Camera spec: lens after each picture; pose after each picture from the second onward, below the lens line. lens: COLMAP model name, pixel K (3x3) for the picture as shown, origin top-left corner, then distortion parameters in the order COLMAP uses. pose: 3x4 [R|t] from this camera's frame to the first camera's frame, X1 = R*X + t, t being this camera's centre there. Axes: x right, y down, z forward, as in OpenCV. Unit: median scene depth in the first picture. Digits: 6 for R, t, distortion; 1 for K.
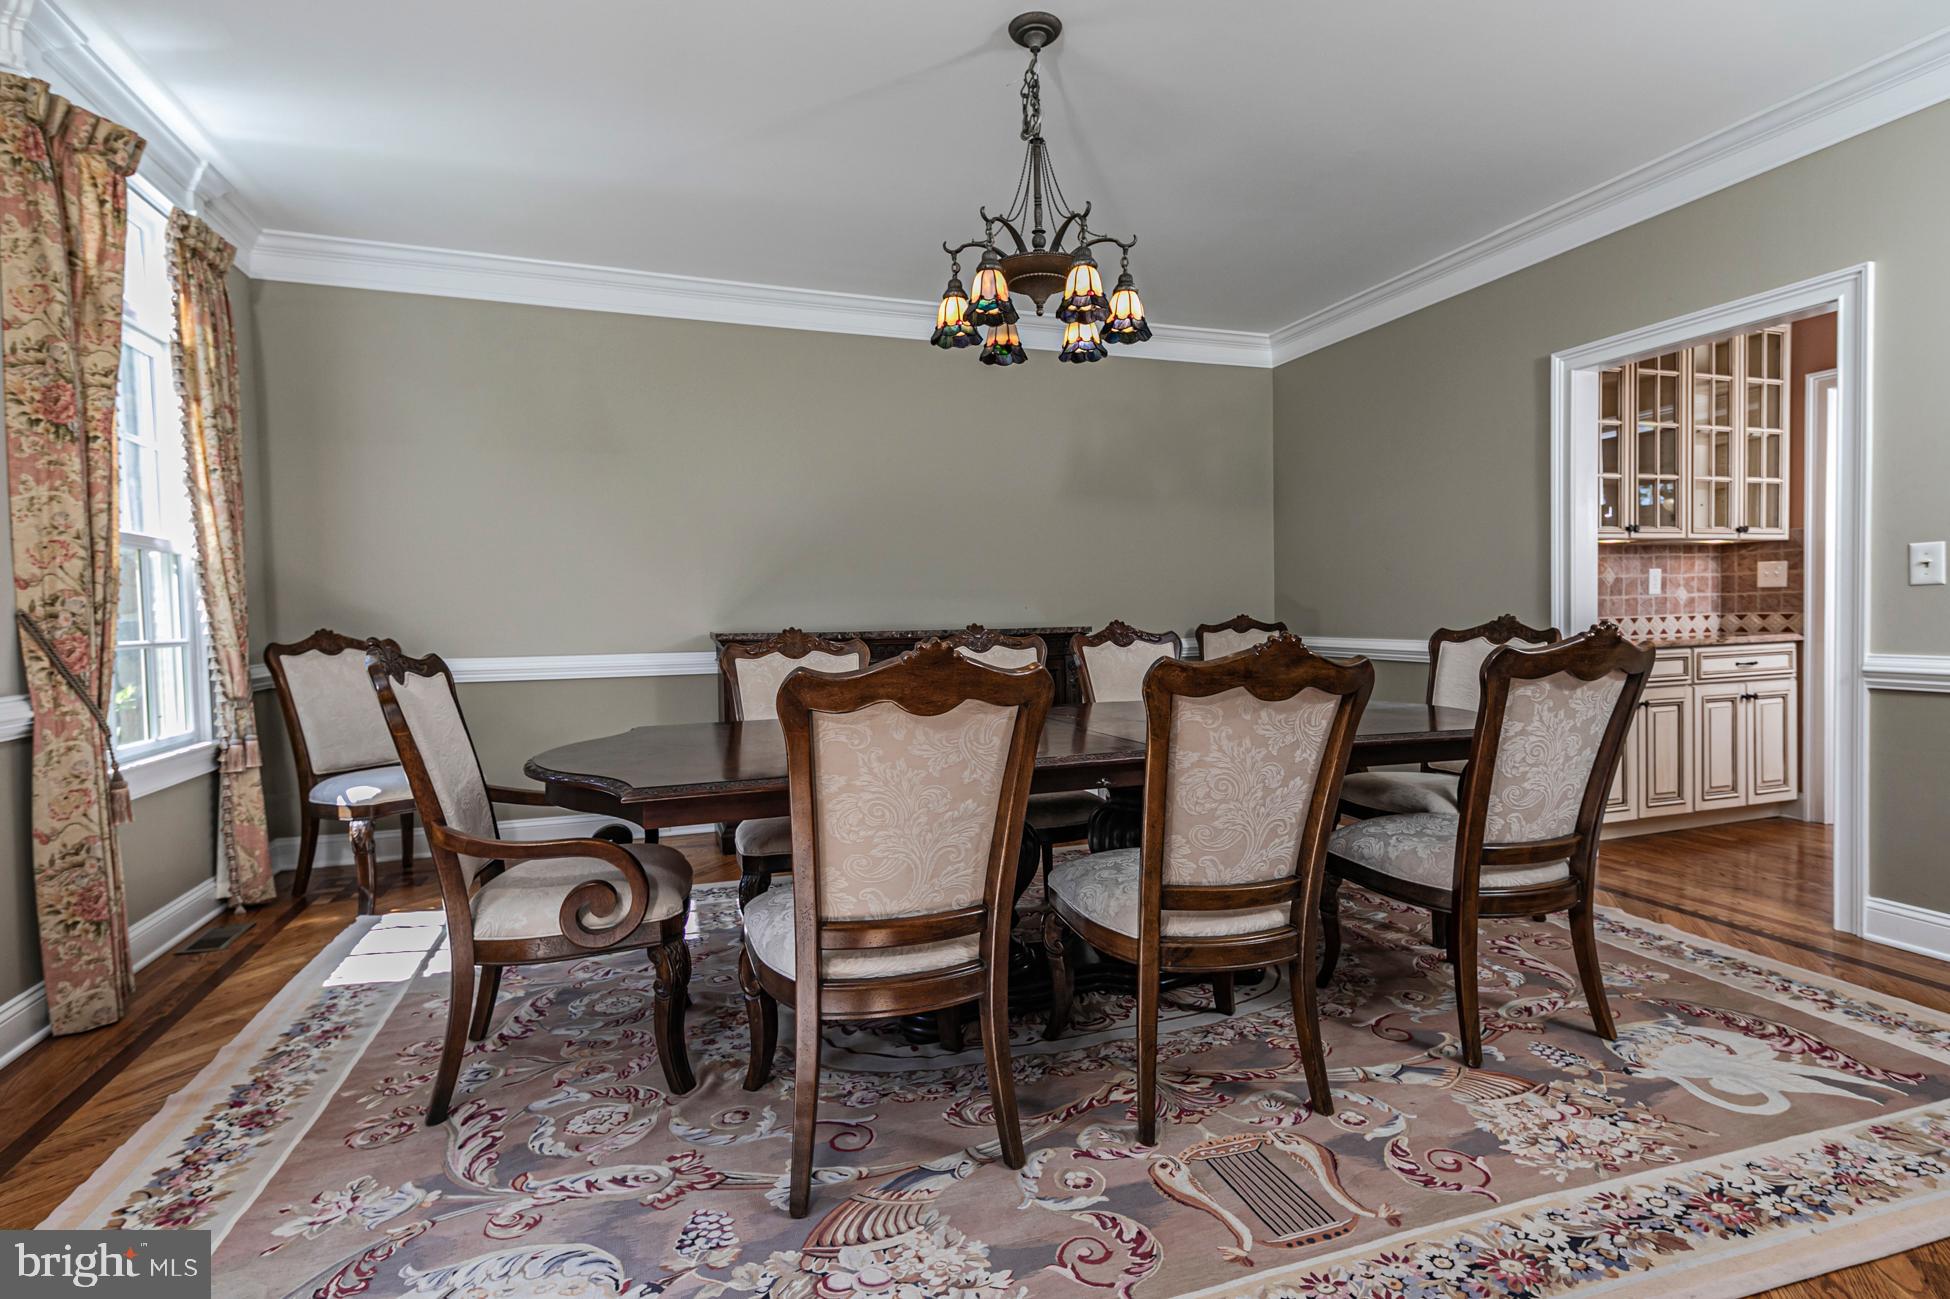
lens RADIAL K [[934.5, 0, 971.7], [0, 934.5, 643.7], [0, 0, 1]] dist [0.012101, -0.001642]
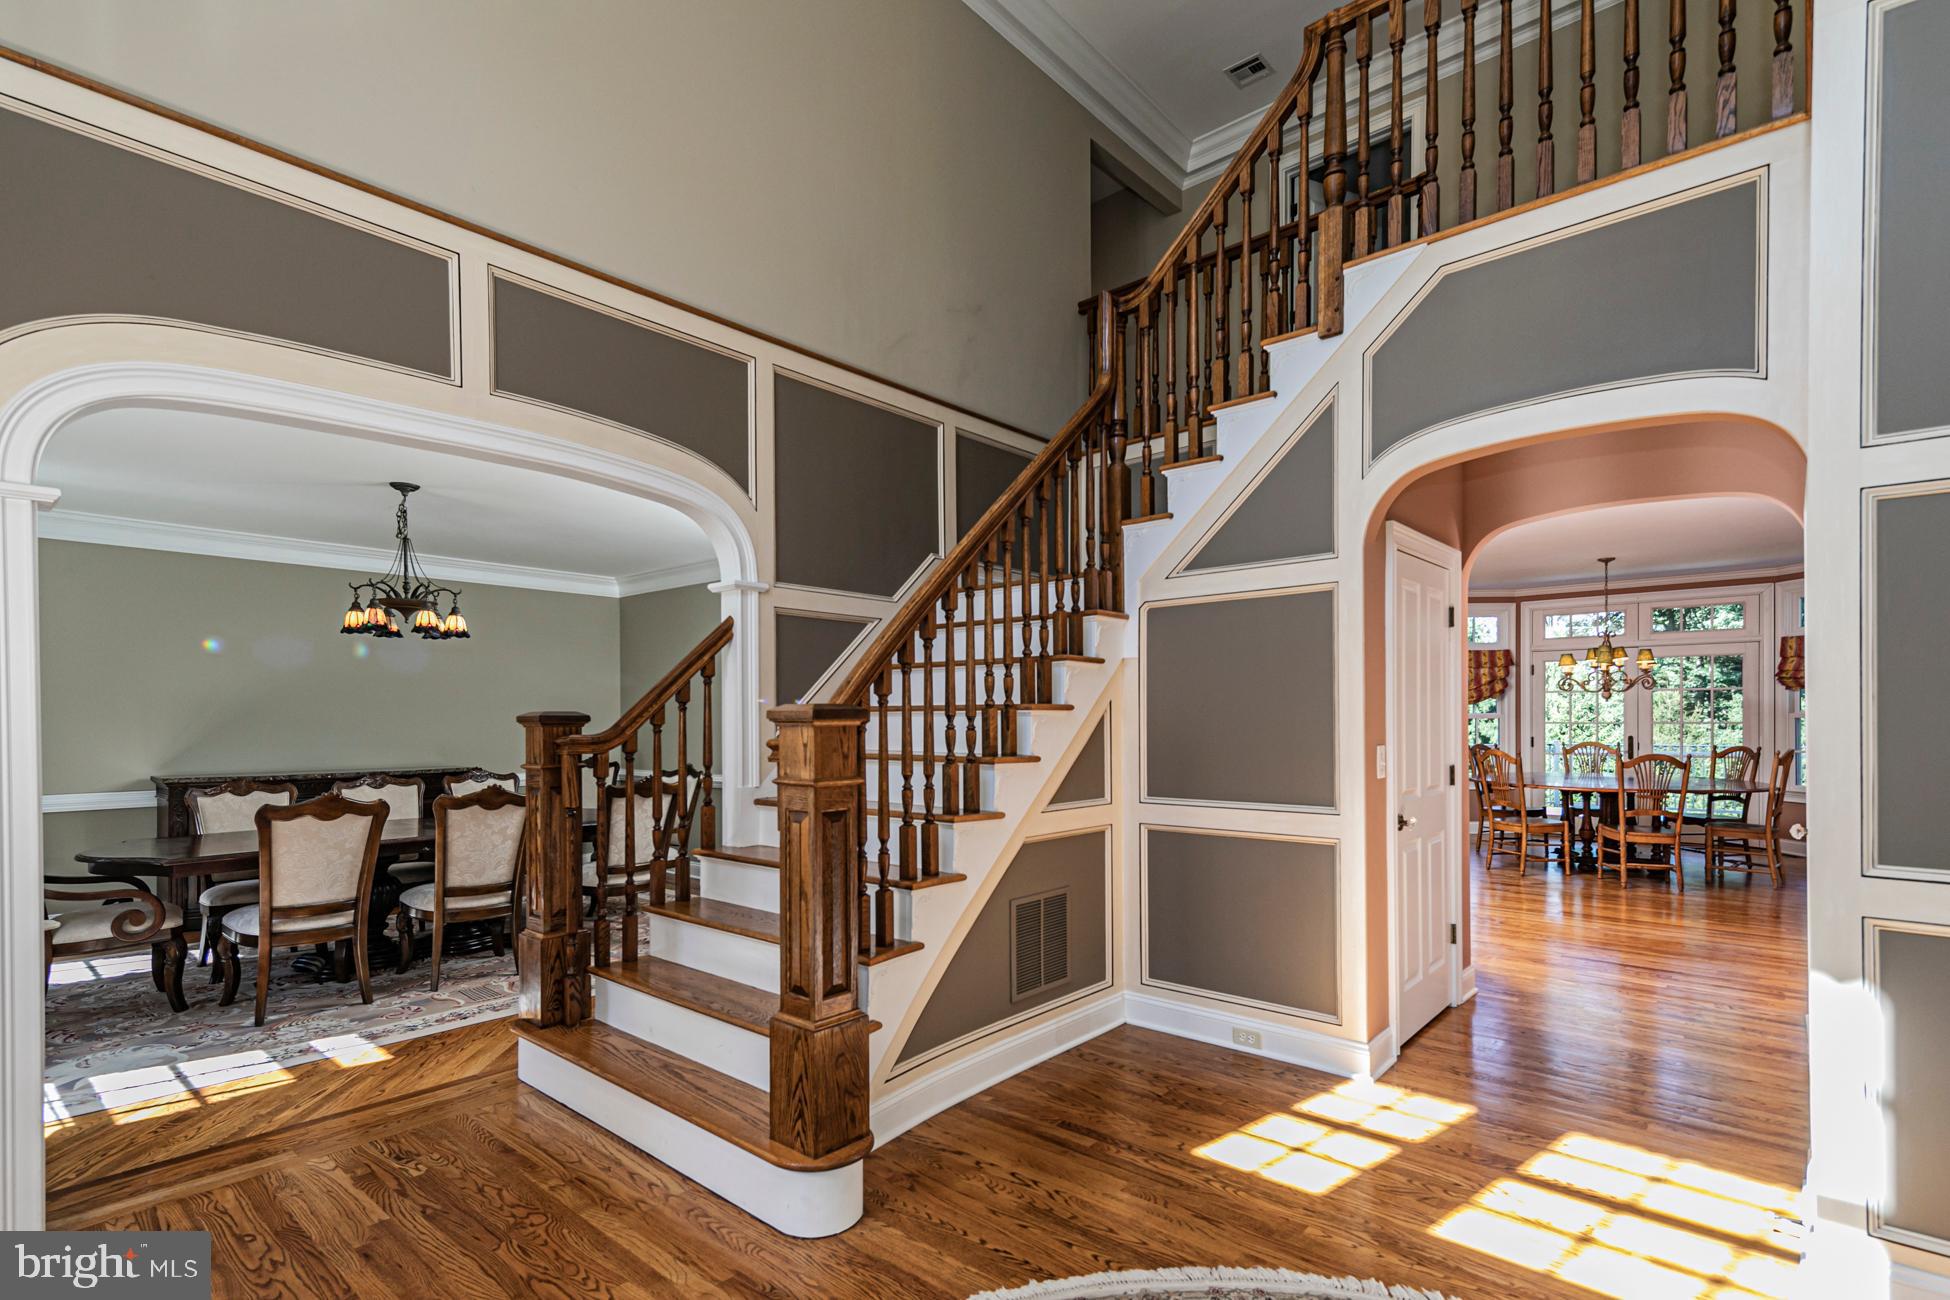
lens RADIAL K [[934.5, 0, 975.7], [0, 934.5, 723.0], [0, 0, 1]] dist [0.012101, -0.001642]
pose [[0.867690, 0.012895, 0.496938, 0.182149], [0.006530, 0.999282, -0.037332, -0.070686], [-0.497063, 0.035638, 0.866982, -1.831256]]
